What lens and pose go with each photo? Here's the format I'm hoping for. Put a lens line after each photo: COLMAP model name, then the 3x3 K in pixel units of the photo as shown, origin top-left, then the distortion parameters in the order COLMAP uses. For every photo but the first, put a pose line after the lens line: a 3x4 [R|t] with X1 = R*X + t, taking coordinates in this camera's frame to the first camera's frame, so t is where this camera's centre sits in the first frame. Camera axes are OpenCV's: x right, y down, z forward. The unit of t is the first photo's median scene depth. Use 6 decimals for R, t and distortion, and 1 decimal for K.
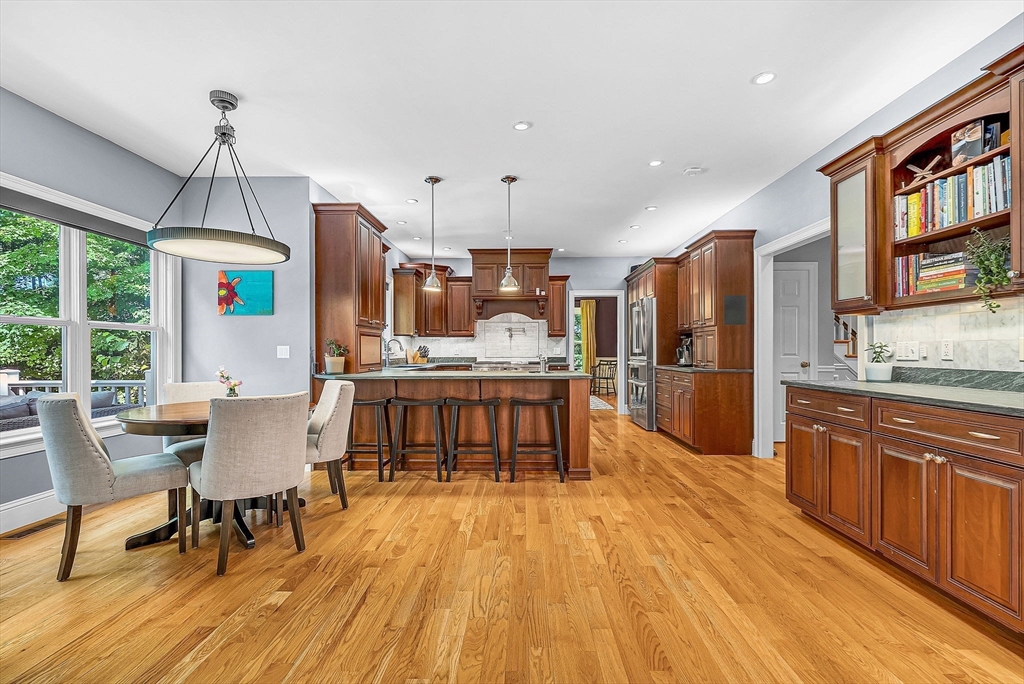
lens RADIAL K [[464.4, 0, 512.0], [0, 464.4, 342.0], [0, 0, 1]] dist [0.003229, 0.000498]
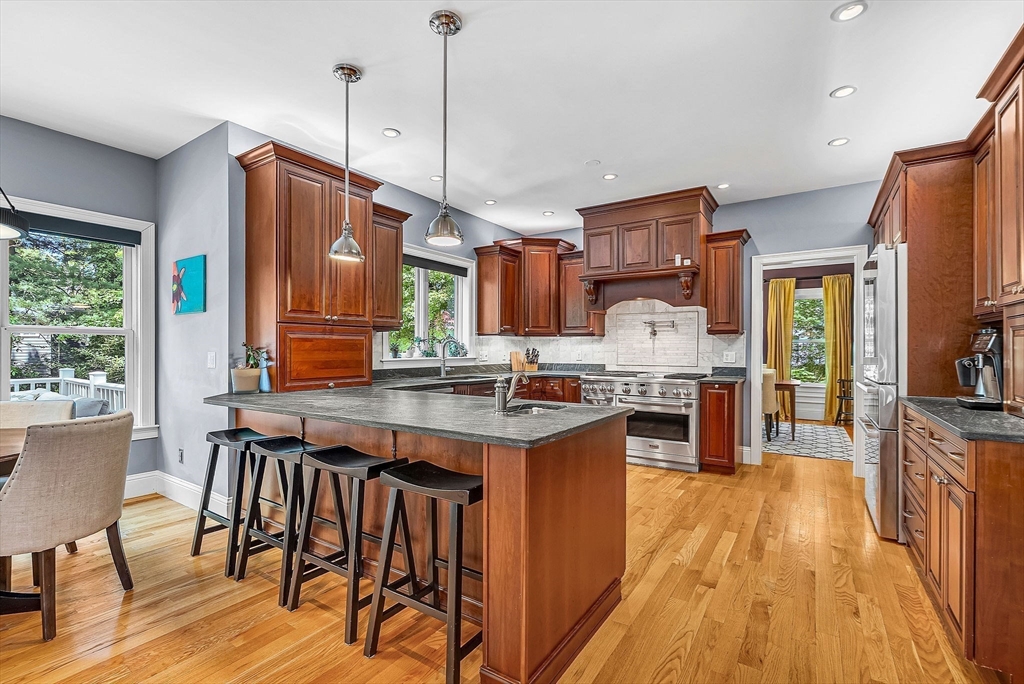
lens RADIAL K [[464.4, 0, 512.0], [0, 464.4, 342.0], [0, 0, 1]] dist [0.003229, 0.000498]
pose [[0.848540, -0.004449, -0.529112, 0.186849], [0.006533, 0.999977, 0.002069, -0.003720], [0.529090, -0.005213, 0.848549, 0.351672]]
